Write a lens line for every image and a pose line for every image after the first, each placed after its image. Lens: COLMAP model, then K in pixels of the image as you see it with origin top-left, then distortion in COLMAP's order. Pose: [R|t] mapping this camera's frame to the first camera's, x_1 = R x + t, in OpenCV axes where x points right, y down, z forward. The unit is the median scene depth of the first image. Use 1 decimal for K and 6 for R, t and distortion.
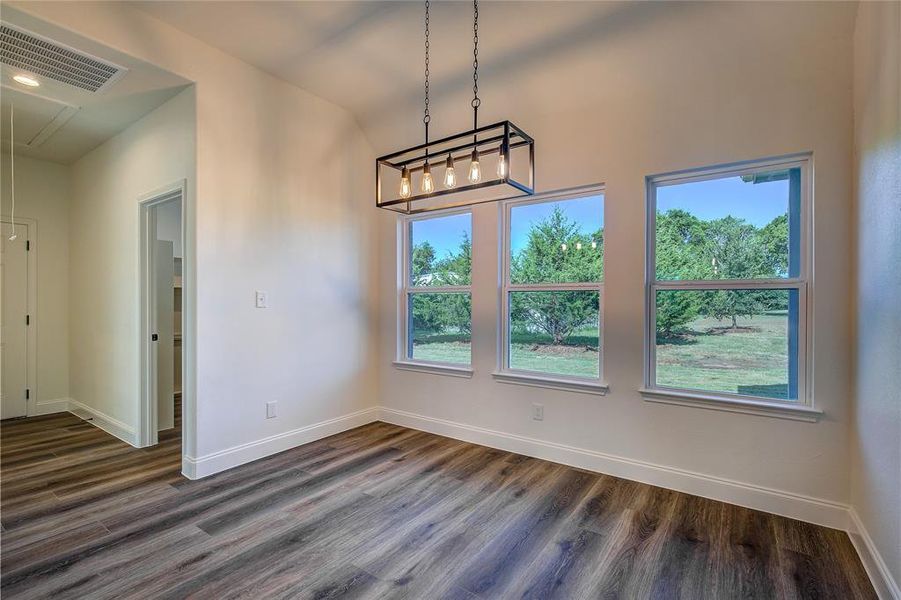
lens RADIAL K [[405.6, 0, 448.7], [0, 405.6, 303.4], [0, 0, 1]] dist [0.000939, -0.000329]
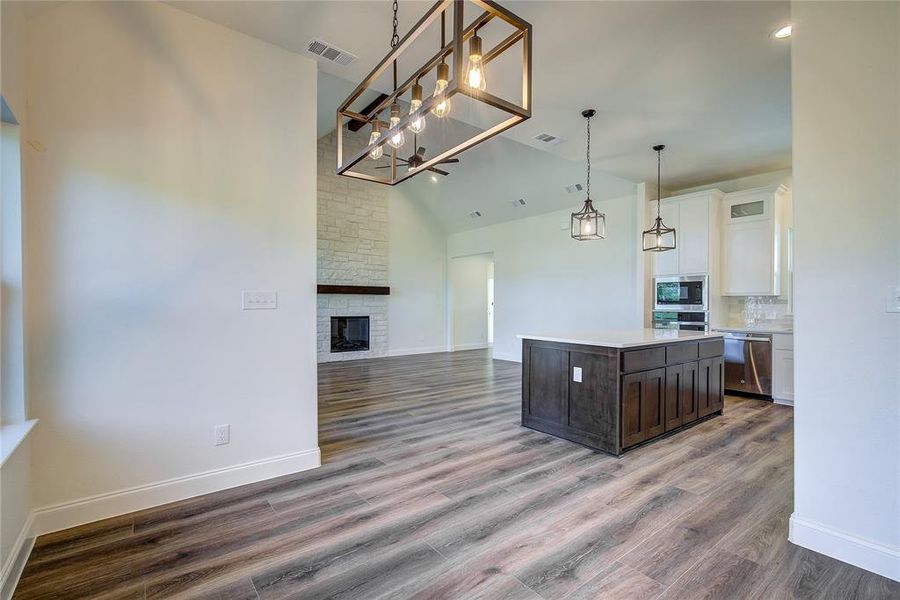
lens RADIAL K [[404.8, 0, 455.1], [0, 404.8, 303.7], [0, 0, 1]] dist [-0.000086, -0.000277]
pose [[-0.964435, -0.008582, 0.264182, -0.210970], [-0.007753, 0.999961, 0.004179, -0.005197], [-0.264208, 0.001983, -0.964464, 1.475457]]
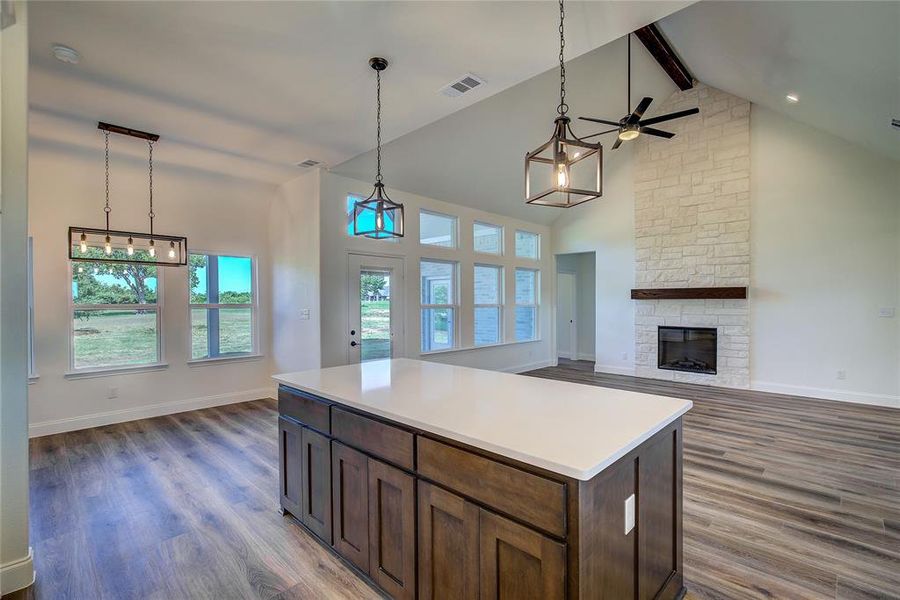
lens RADIAL K [[426.3, 0, 476.8], [0, 426.3, 300.5], [0, 0, 1]] dist [0.001547, 0.000656]
pose [[0.124536, -0.008532, 0.992178, -1.488714], [0.007197, 0.999944, 0.007695, -0.088161], [-0.992189, 0.006183, 0.124591, -0.647397]]
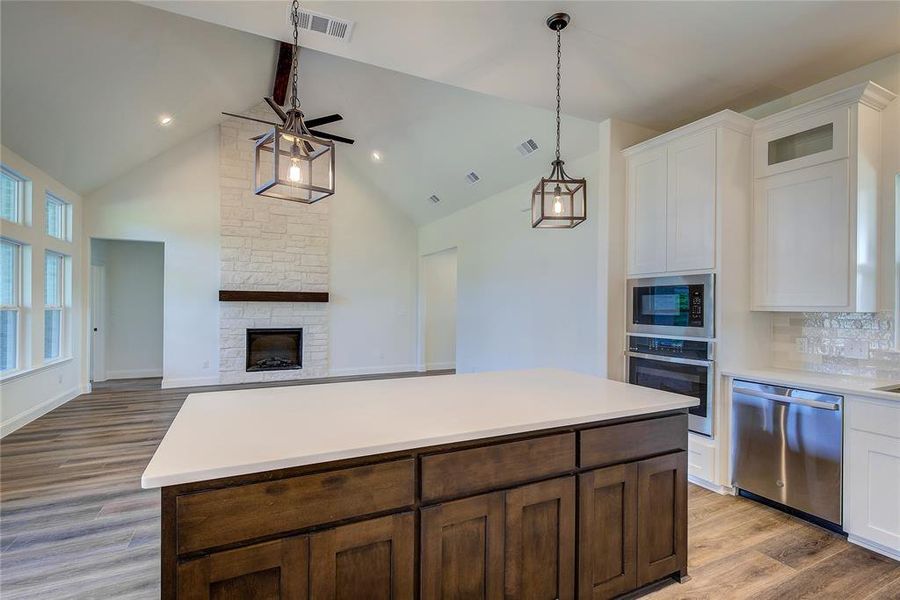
lens RADIAL K [[405.2, 0, 448.2], [0, 405.2, 303.4], [0, 0, 1]] dist [0.000939, -0.000329]
pose [[-0.879887, -0.011057, 0.475055, -0.899430], [-0.012149, 0.999926, 0.000773, -0.071358], [-0.475028, -0.005091, -0.879956, 0.289623]]
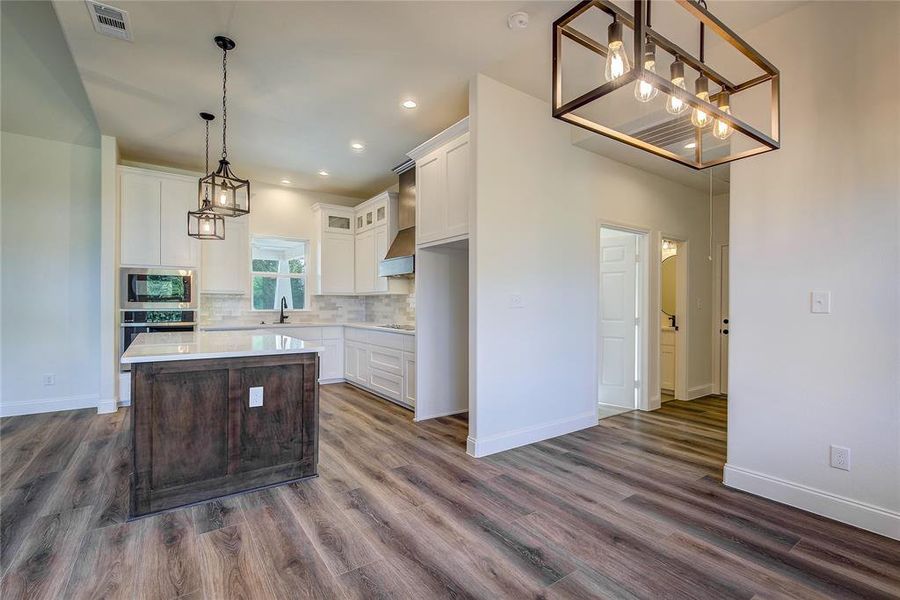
lens RADIAL K [[404.8, 0, 455.1], [0, 404.8, 303.7], [0, 0, 1]] dist [-0.000086, -0.000277]
pose [[-0.319955, -0.005900, -0.947414, 0.610706], [-0.008248, 0.999960, -0.003442, 0.001911], [0.947397, 0.006713, -0.319991, 0.801861]]
